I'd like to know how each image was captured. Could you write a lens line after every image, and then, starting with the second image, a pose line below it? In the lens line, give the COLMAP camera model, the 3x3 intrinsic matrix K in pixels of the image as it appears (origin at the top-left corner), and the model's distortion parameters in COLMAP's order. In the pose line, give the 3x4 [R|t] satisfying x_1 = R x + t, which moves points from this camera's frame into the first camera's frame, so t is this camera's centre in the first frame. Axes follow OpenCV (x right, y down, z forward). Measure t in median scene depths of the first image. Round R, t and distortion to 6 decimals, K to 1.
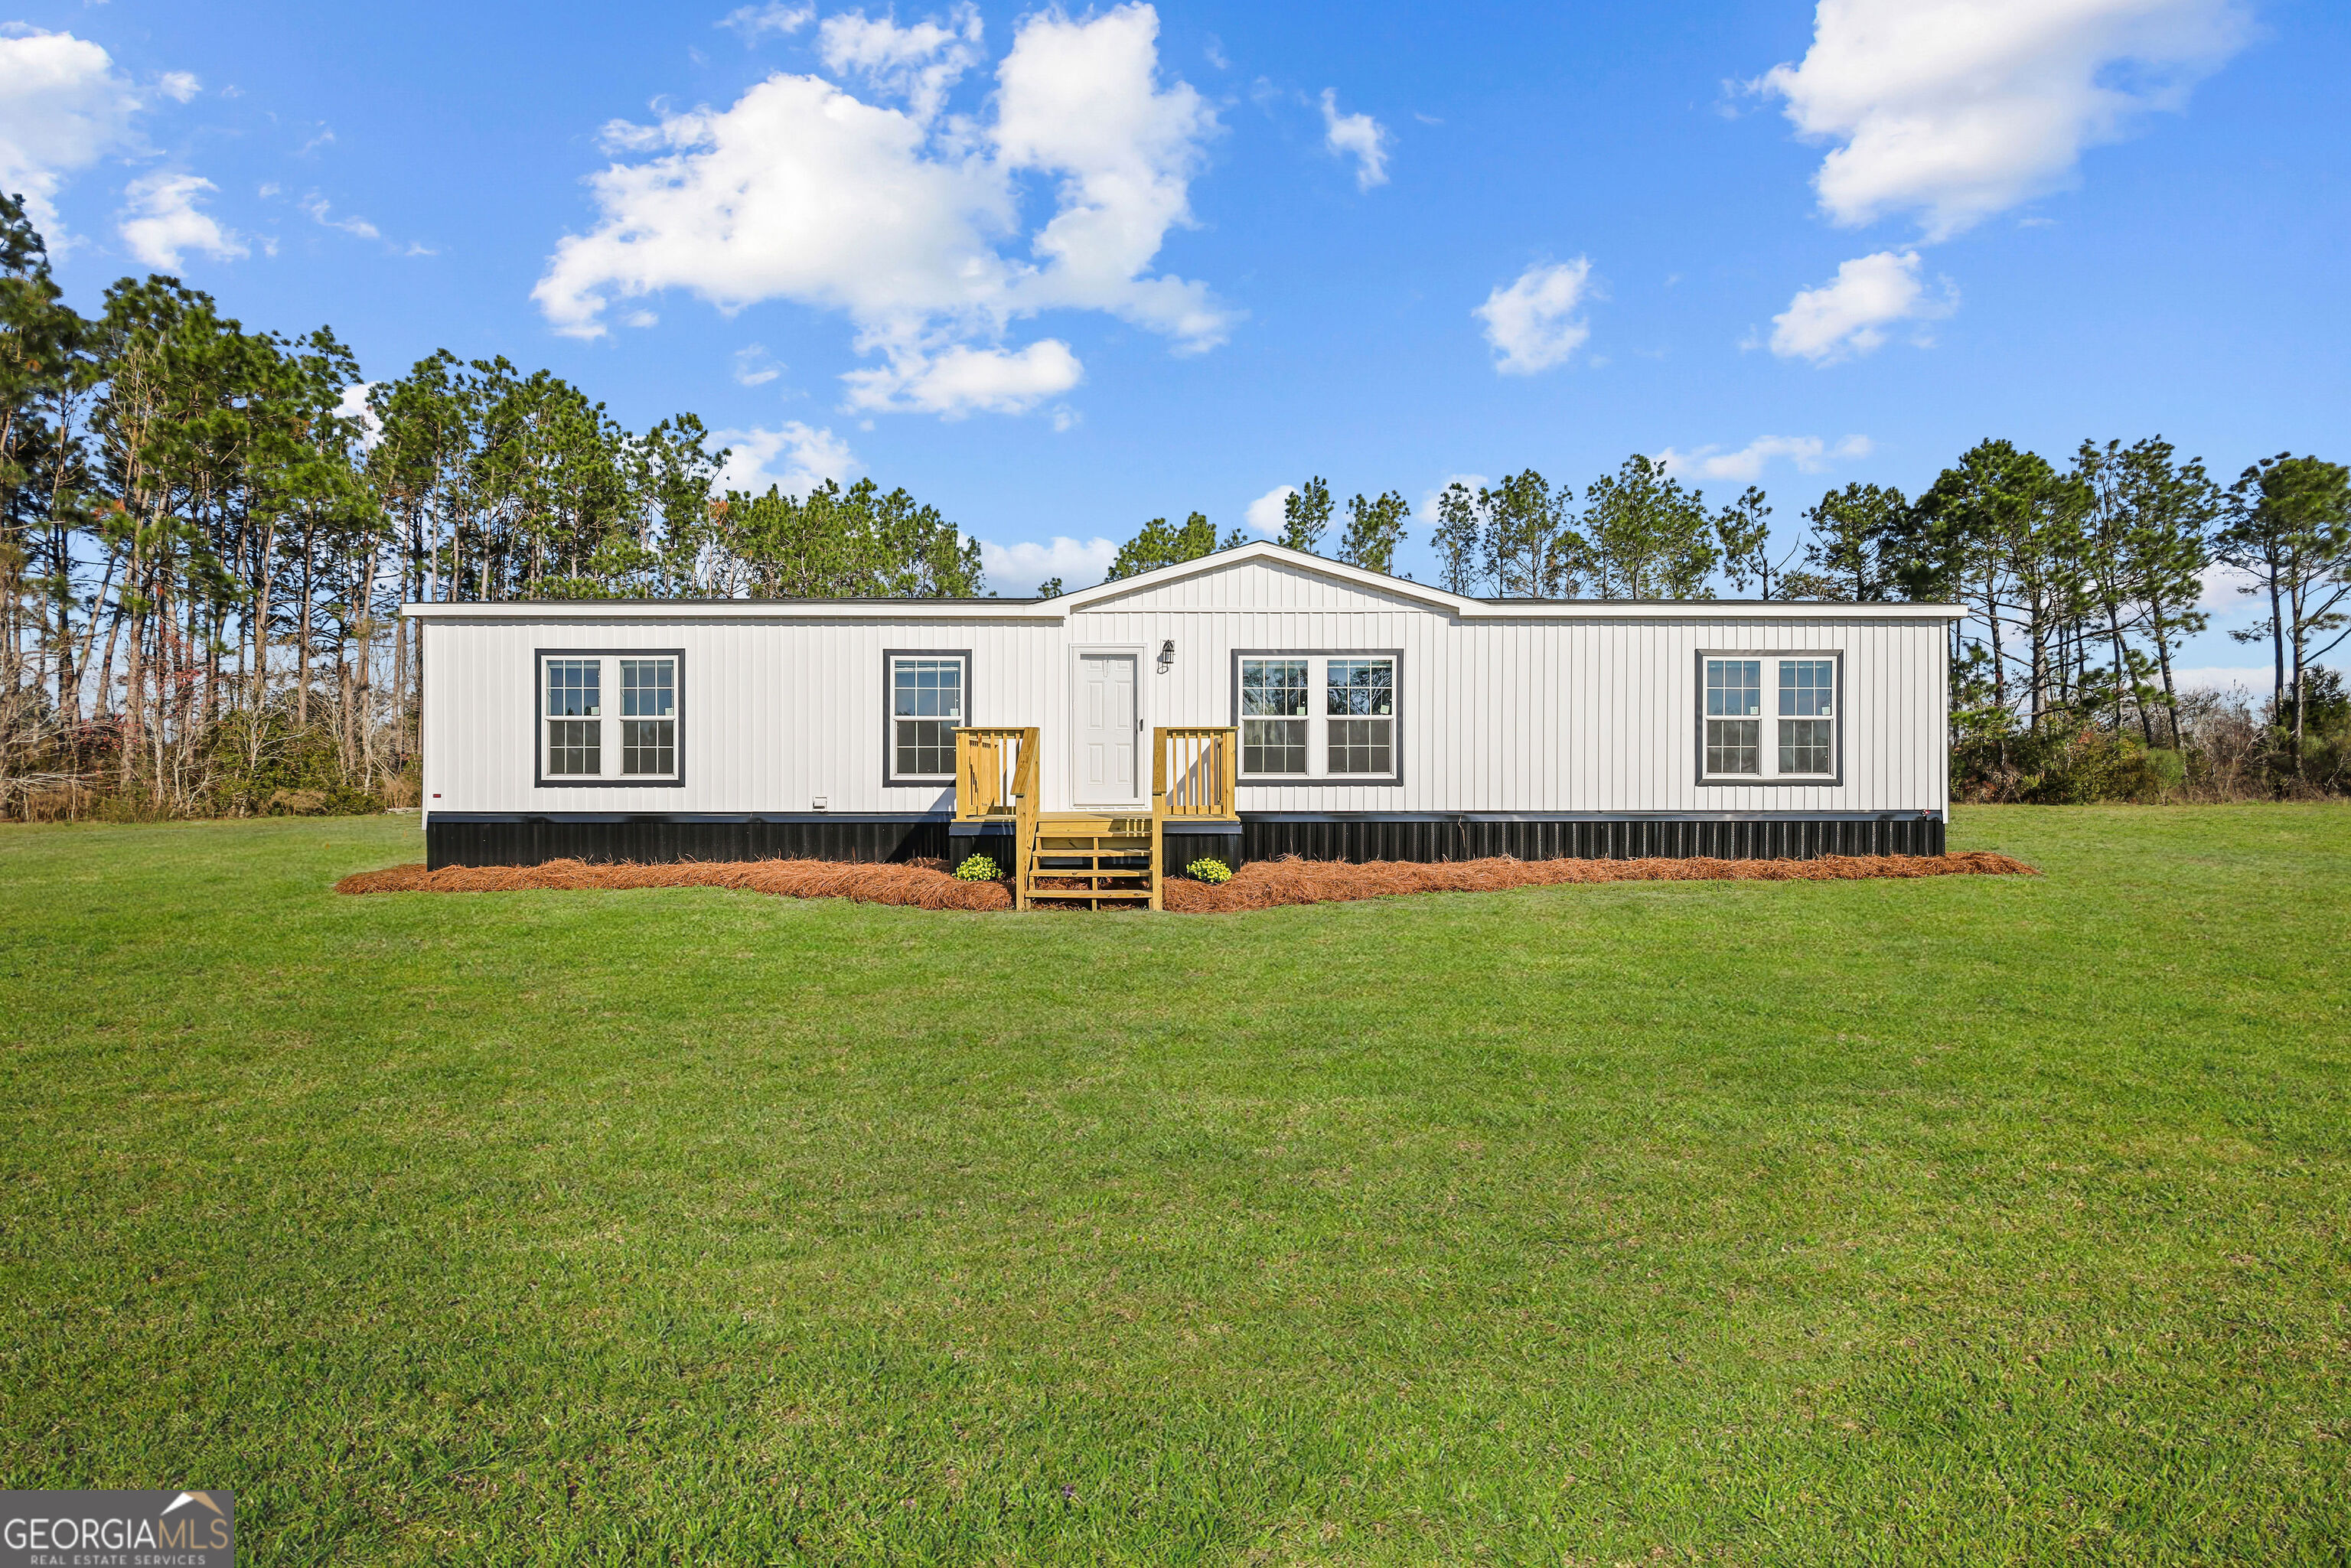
lens RADIAL K [[1097.4, 0, 1168.9], [0, 1097.4, 779.4], [0, 0, 1]] dist [0.006030, 0.001310]
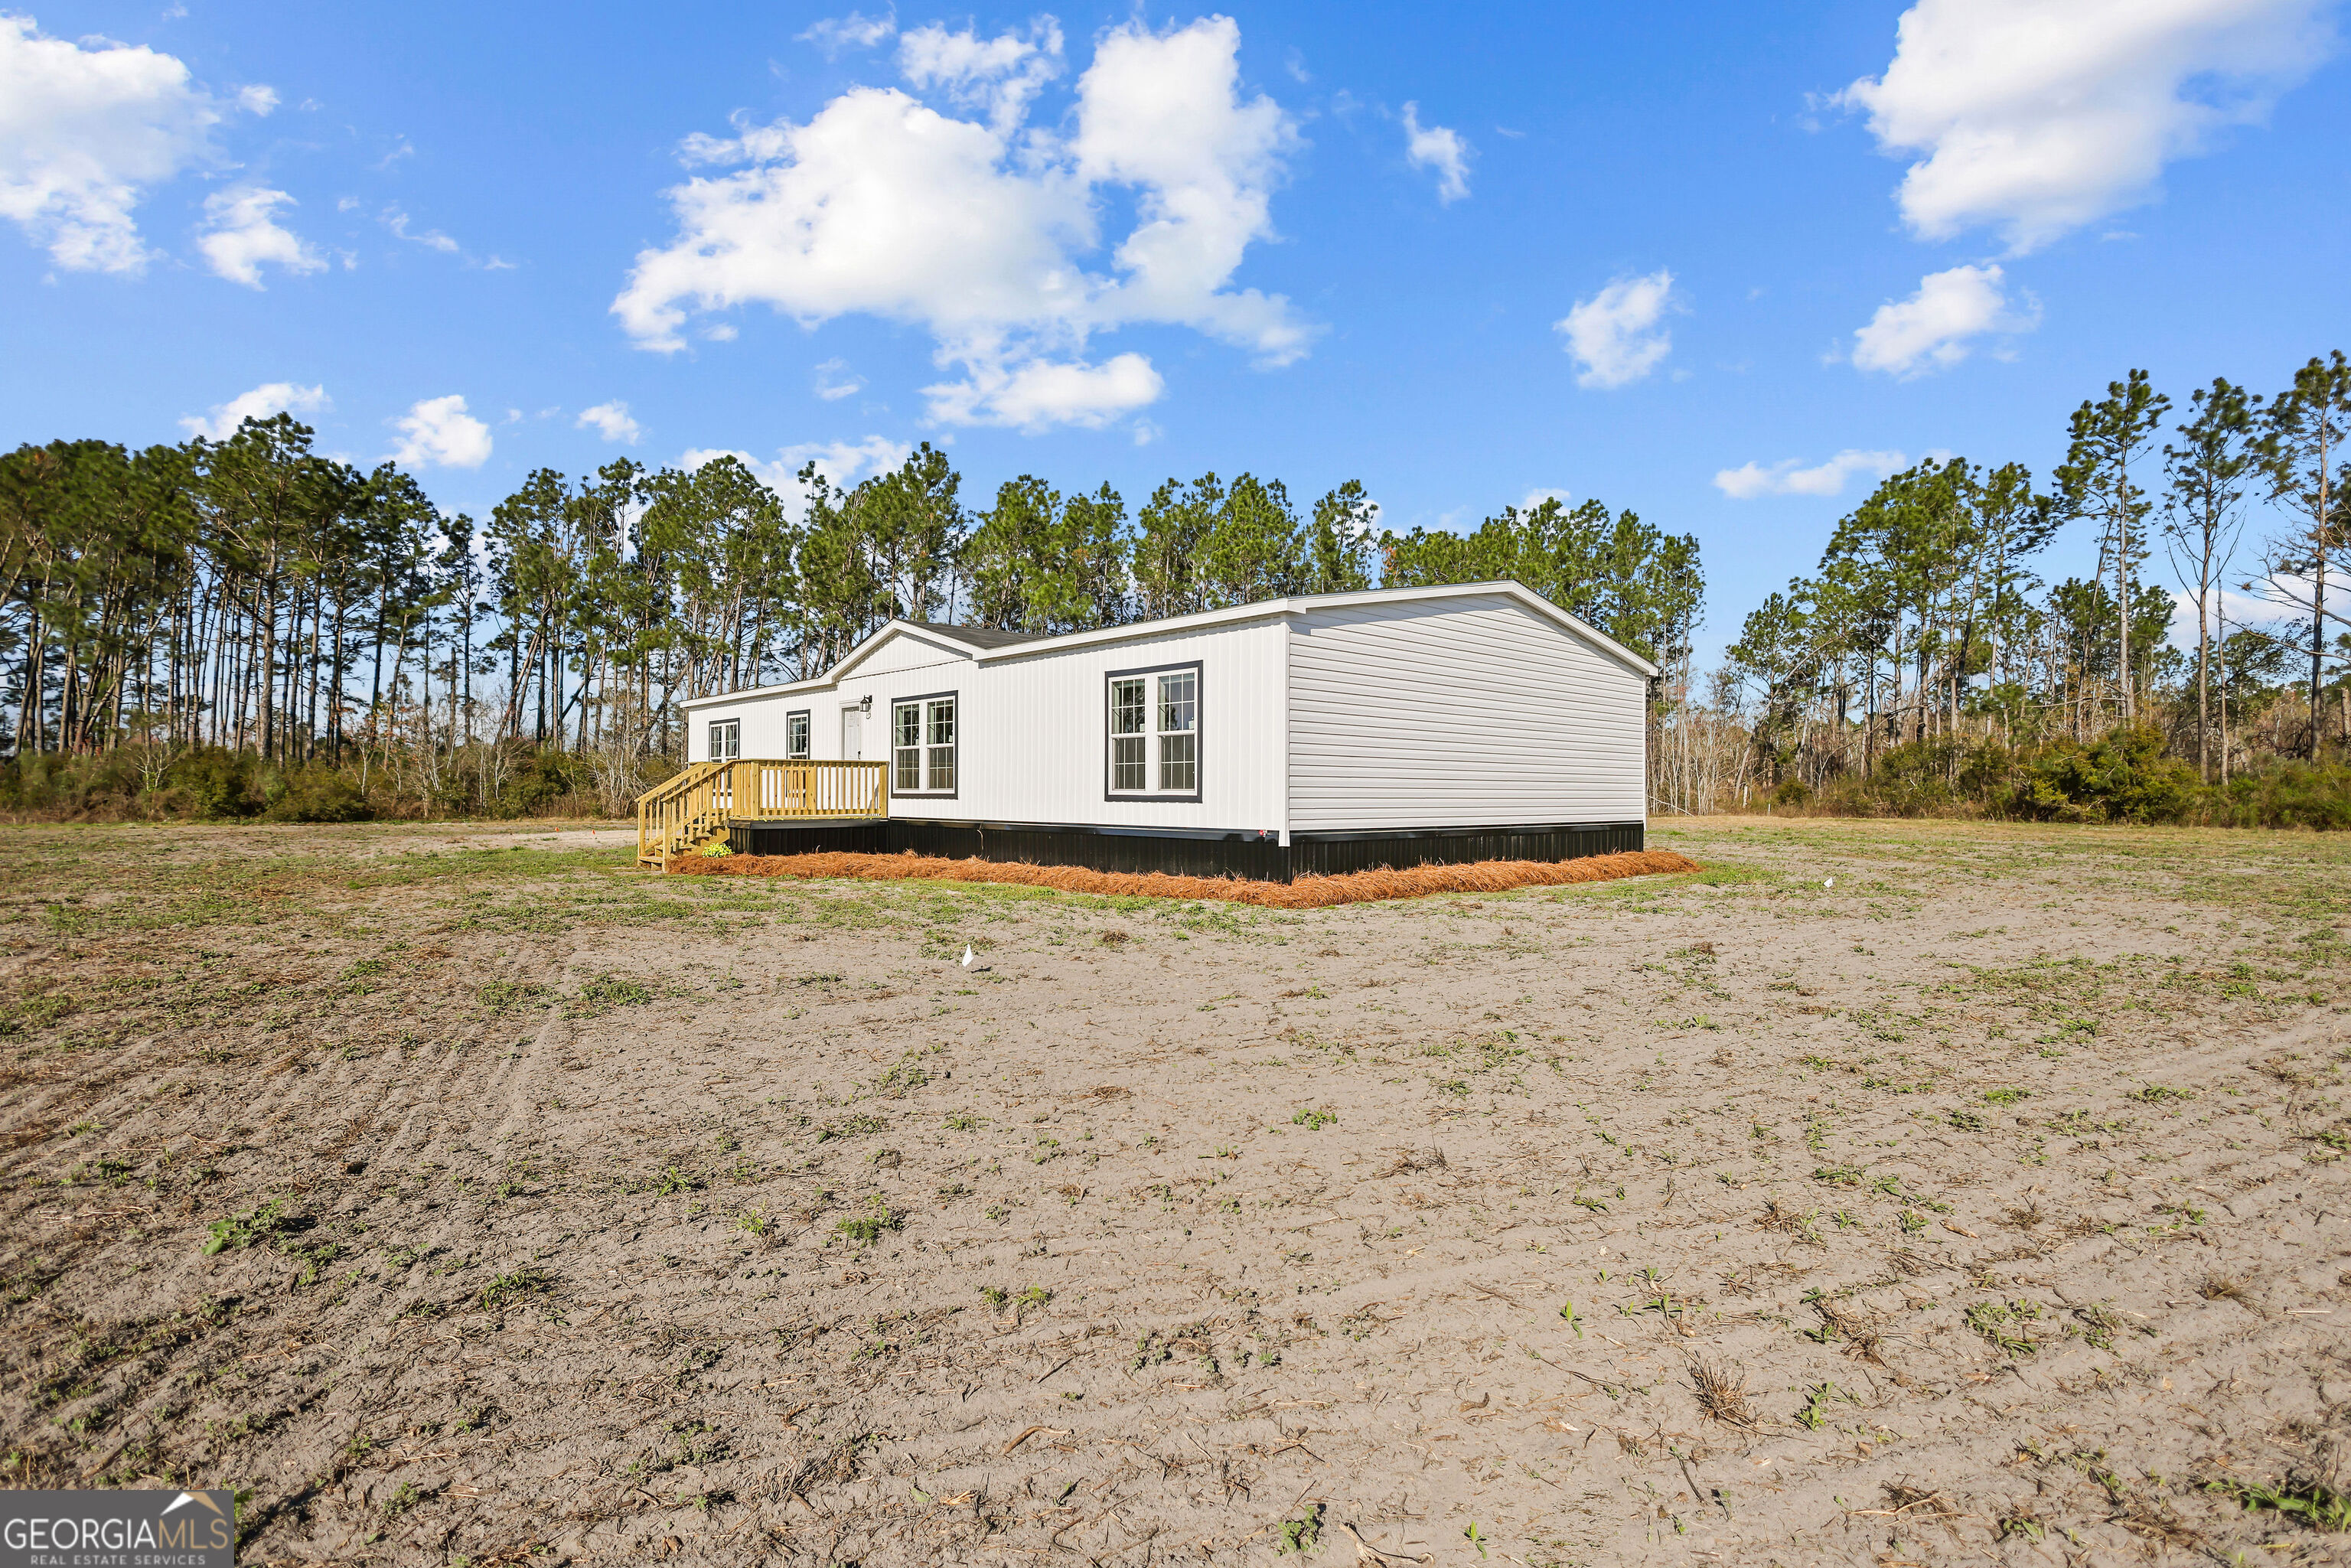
lens RADIAL K [[1097.4, 0, 1164.2], [0, 1097.4, 788.3], [0, 0, 1]] dist [0.006030, 0.001310]
pose [[0.664482, 0.000668, -0.747304, 0.976601], [-0.006085, 0.999971, -0.004517, -0.001973], [0.747280, 0.007549, 0.664467, 0.263741]]
